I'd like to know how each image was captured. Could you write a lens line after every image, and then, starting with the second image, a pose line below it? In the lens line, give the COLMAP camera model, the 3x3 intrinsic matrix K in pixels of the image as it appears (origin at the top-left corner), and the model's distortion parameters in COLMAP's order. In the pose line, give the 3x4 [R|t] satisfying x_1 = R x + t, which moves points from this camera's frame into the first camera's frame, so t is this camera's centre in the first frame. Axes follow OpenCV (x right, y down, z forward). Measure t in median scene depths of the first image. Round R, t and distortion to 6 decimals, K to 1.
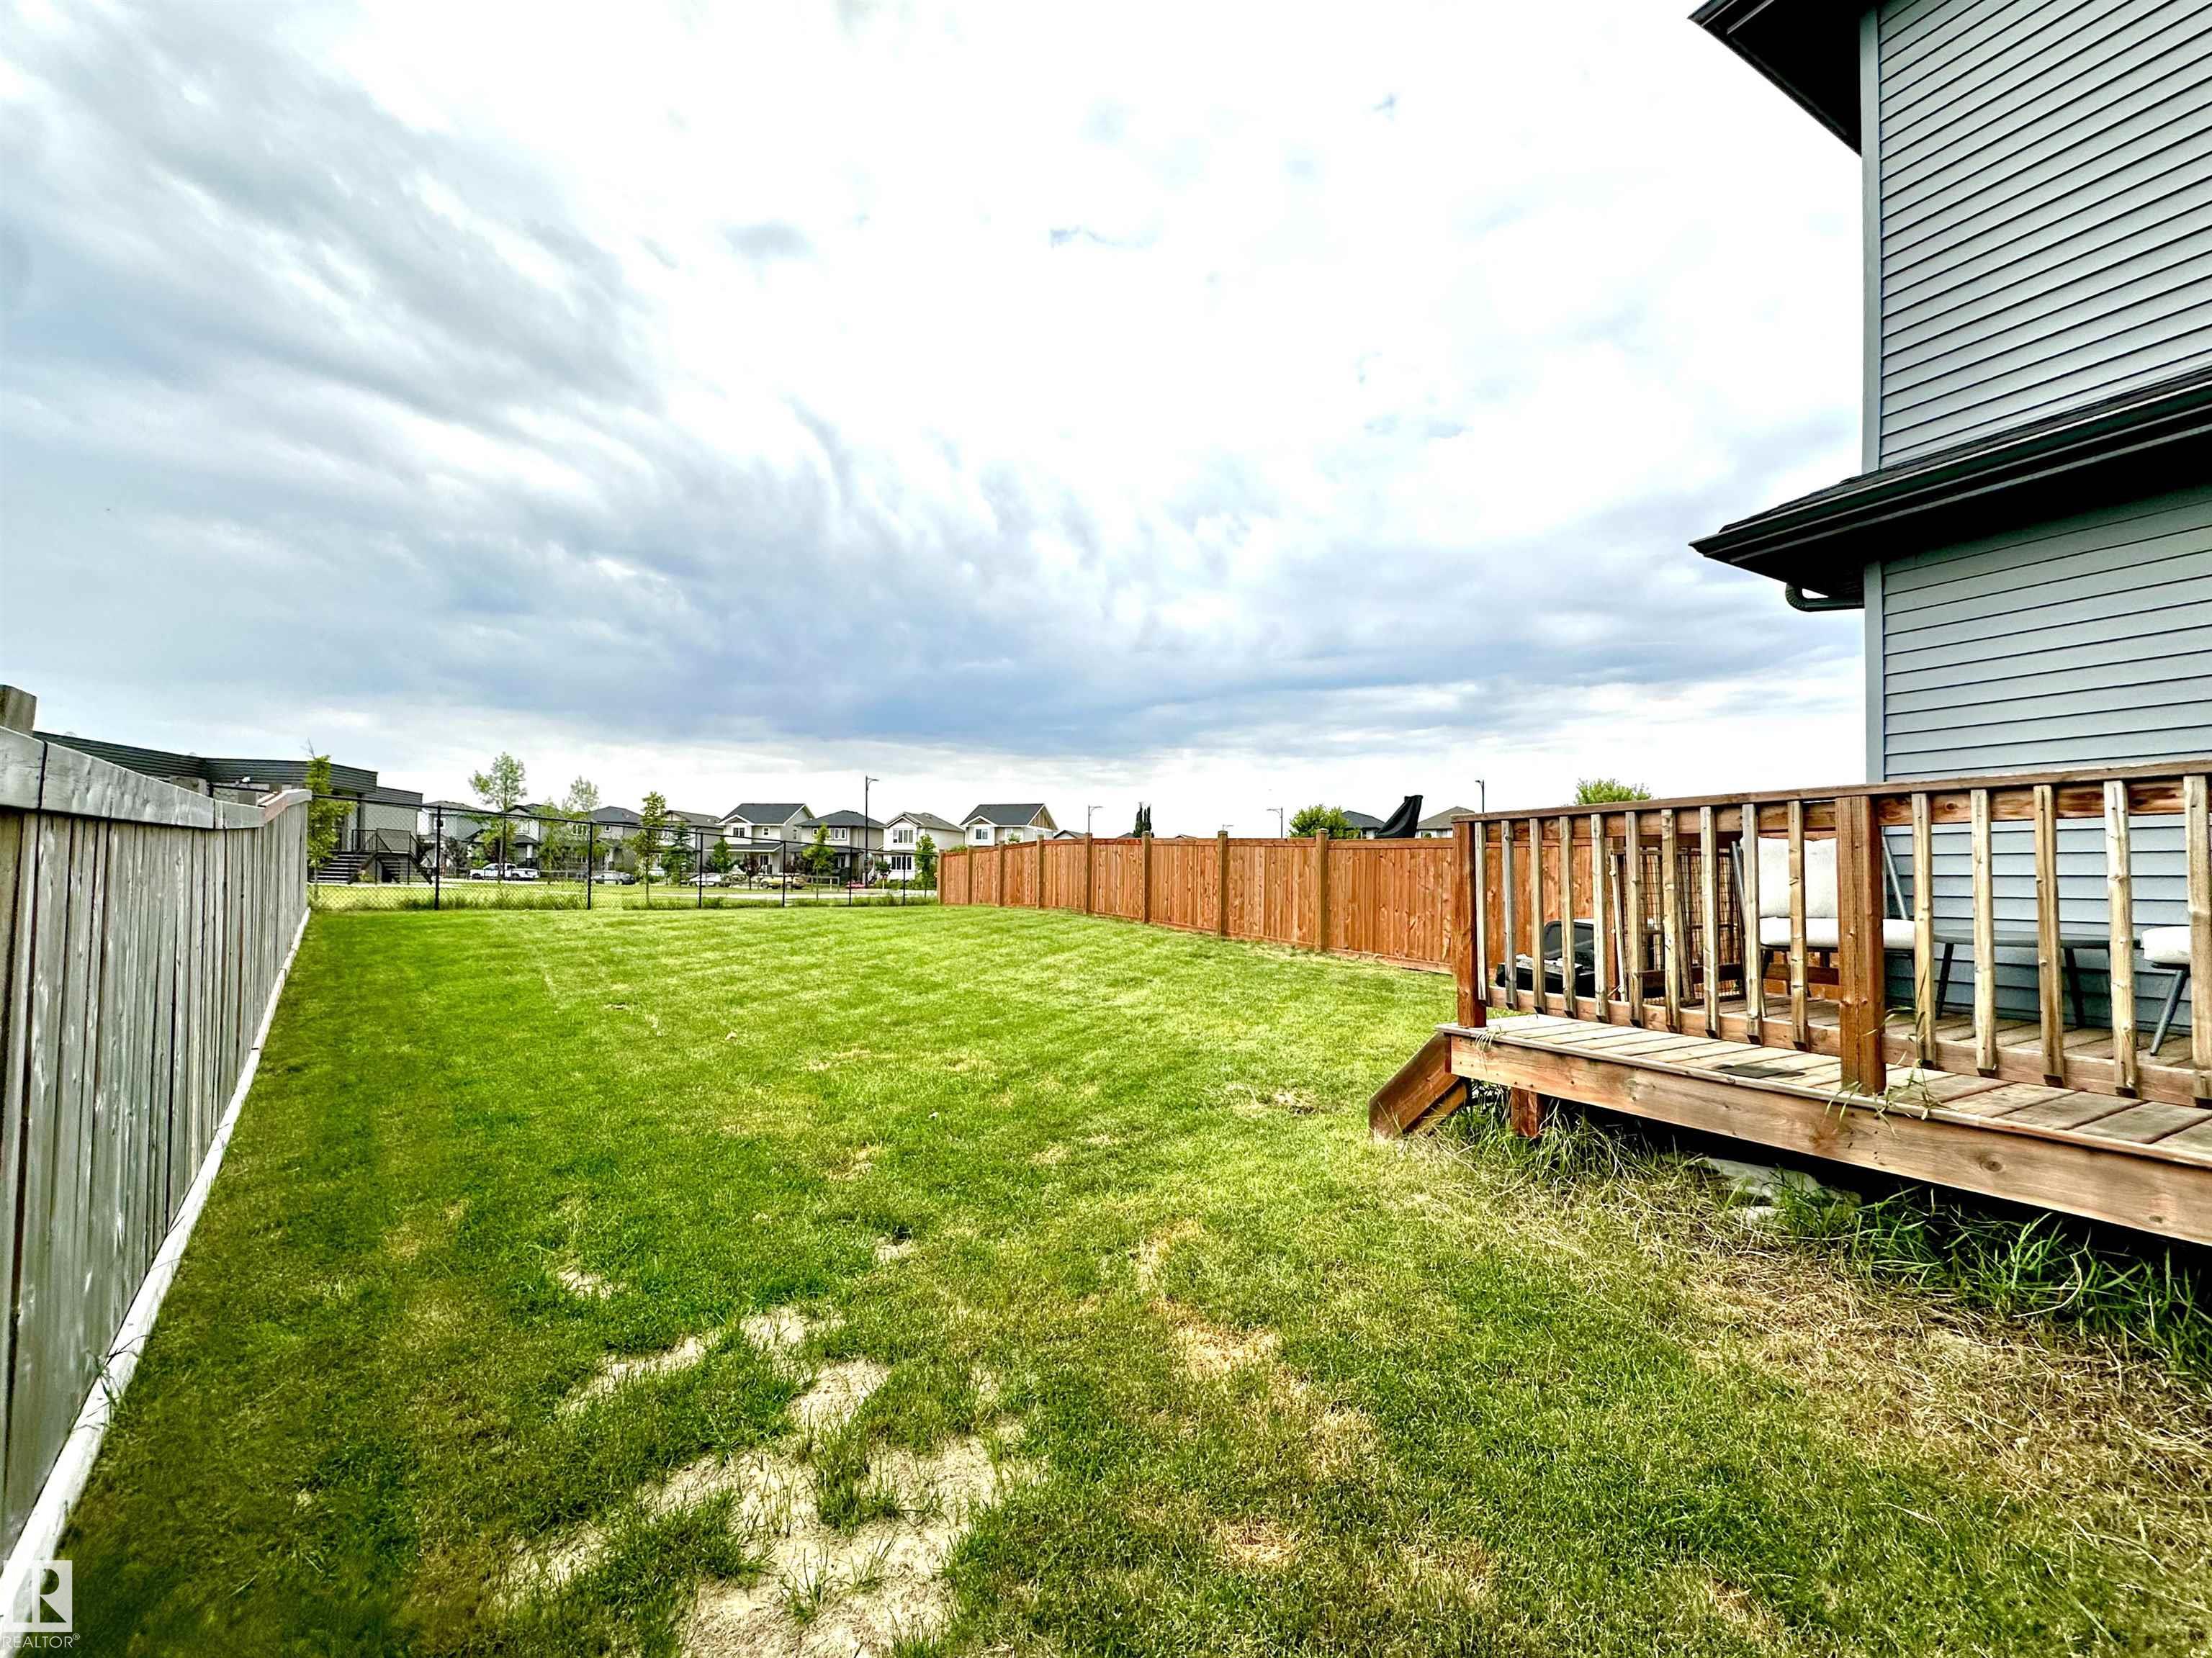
lens RADIAL K [[890.4, 0, 1126.2], [0, 890.4, 830.2], [0, 0, 1]] dist [-0.007936, -0.001080]
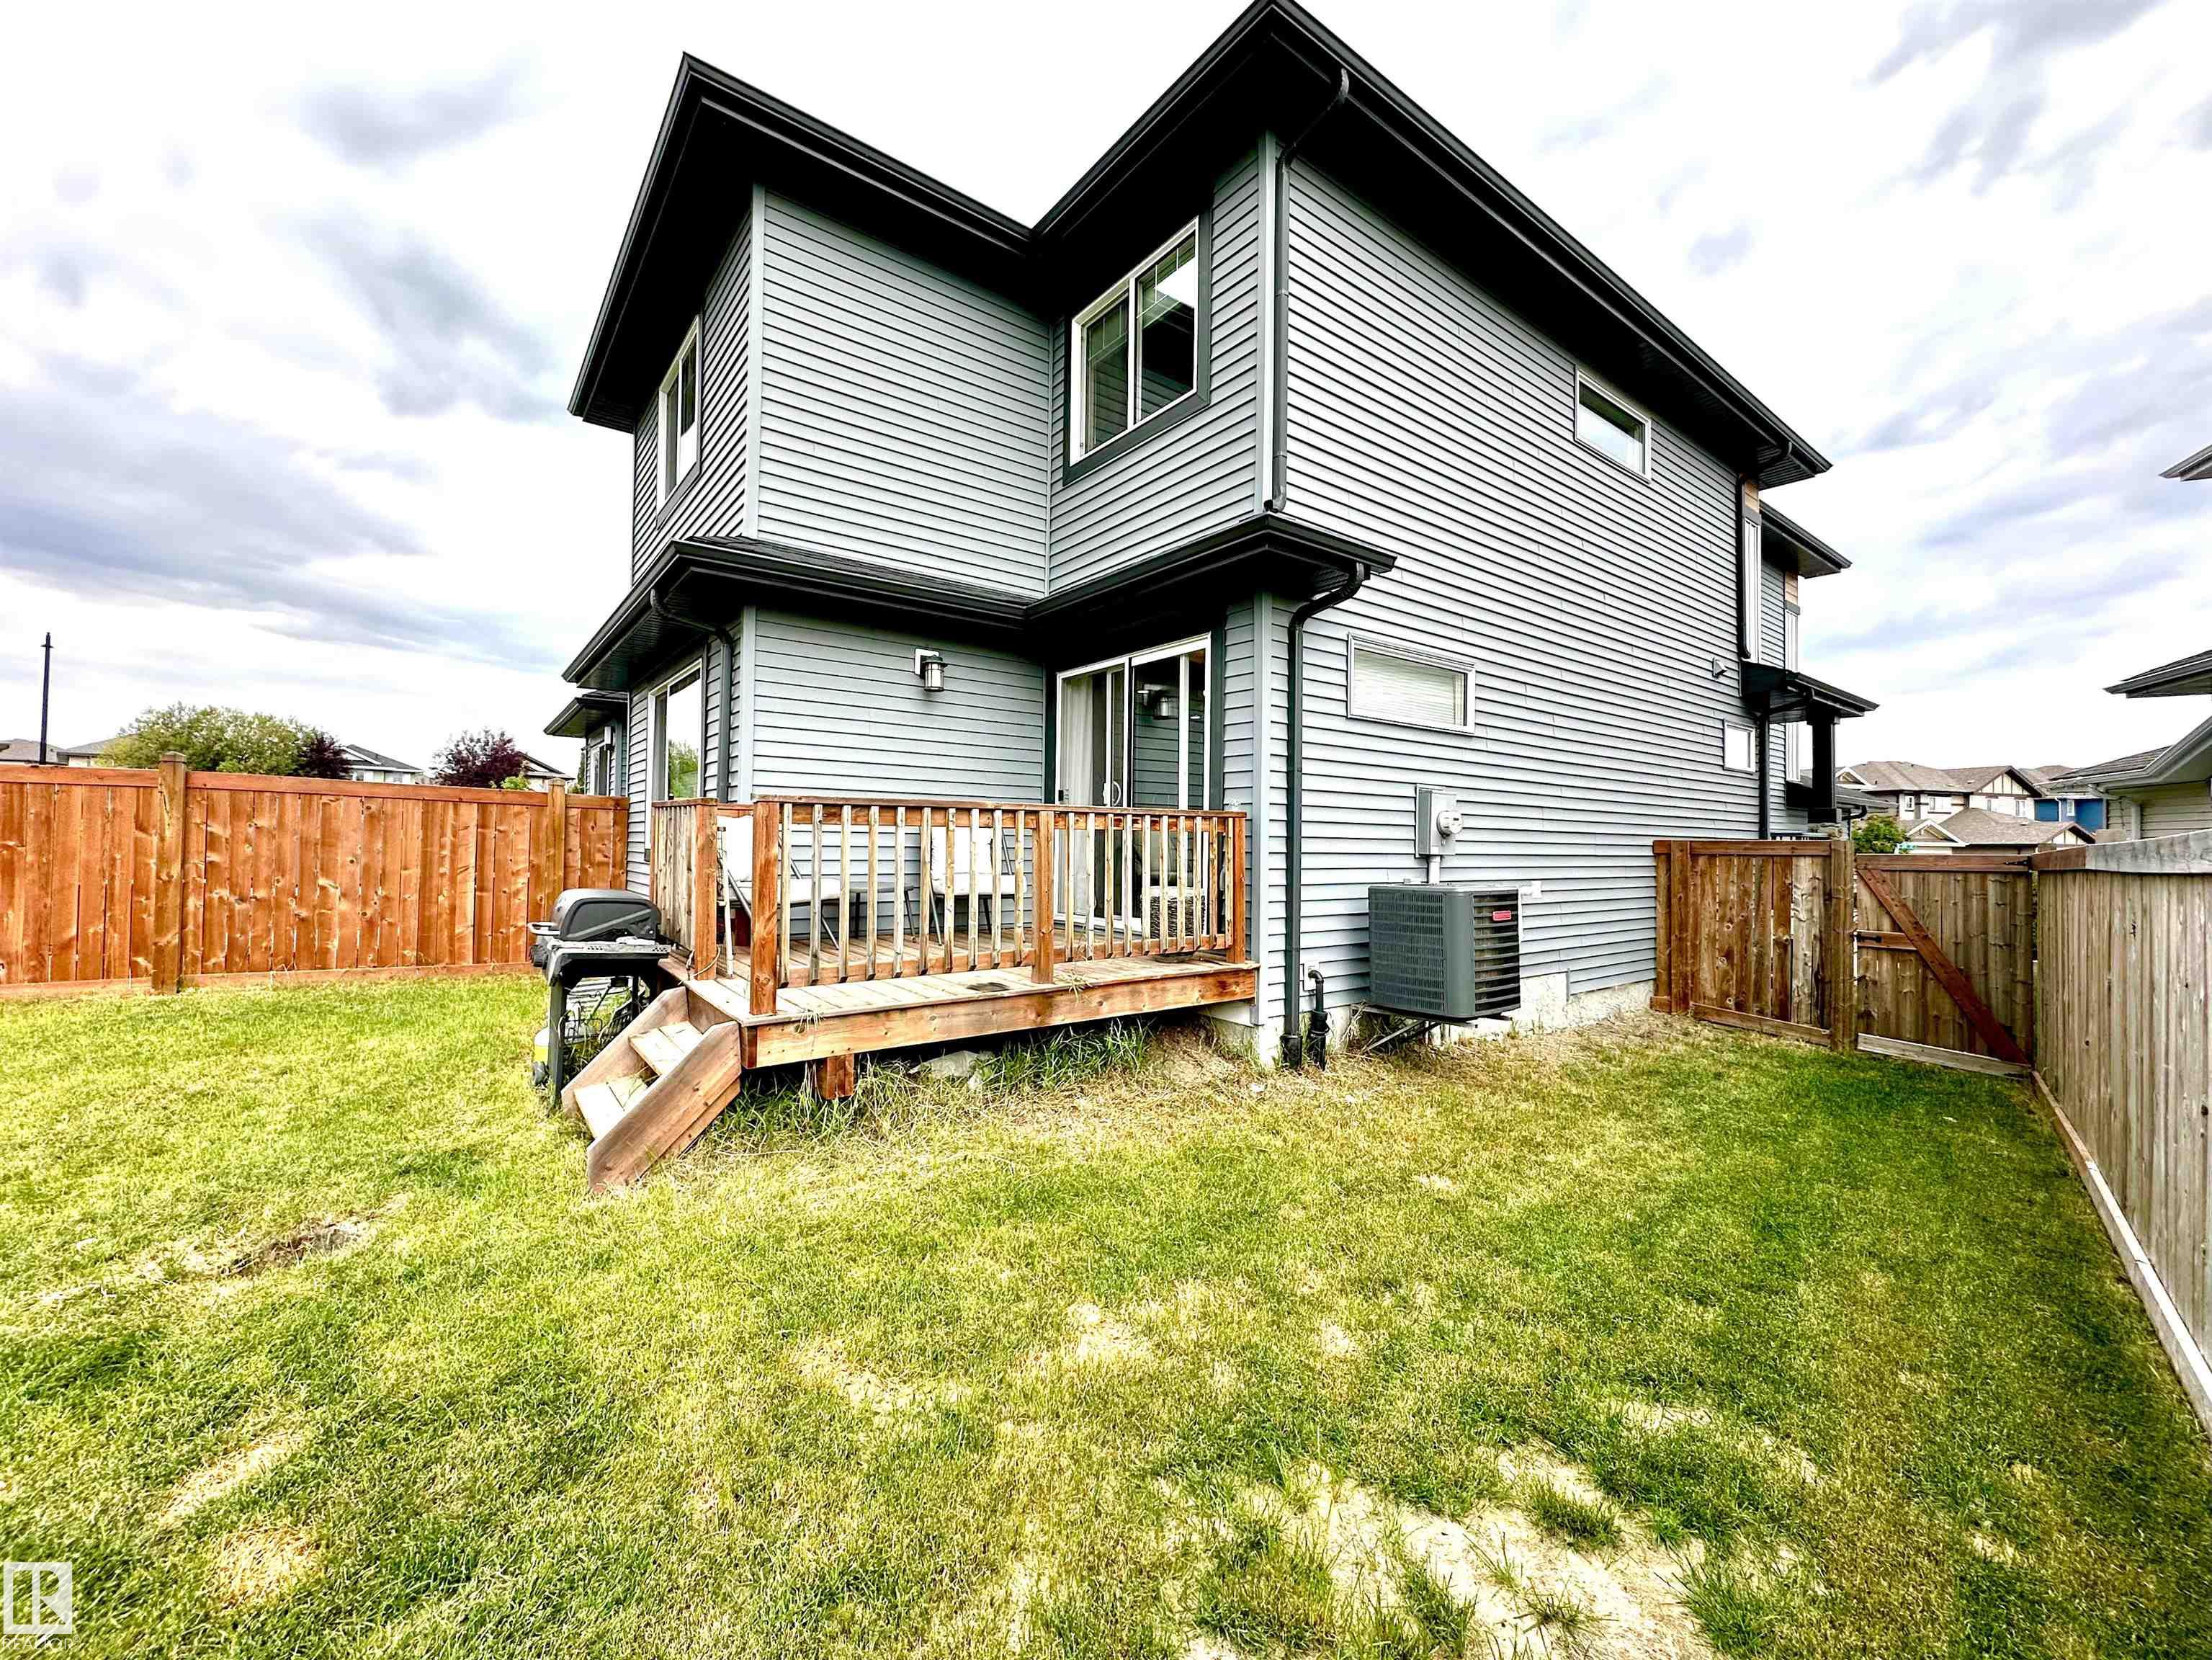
lens RADIAL K [[890.6, 0, 1055.9], [0, 890.6, 831.8], [0, 0, 1]] dist [-0.007936, -0.001080]
pose [[-0.104690, 0.008605, 0.994468, -0.675884], [-0.065312, 0.997744, -0.015508, 0.021925], [-0.992358, -0.066574, -0.103892, 0.896965]]
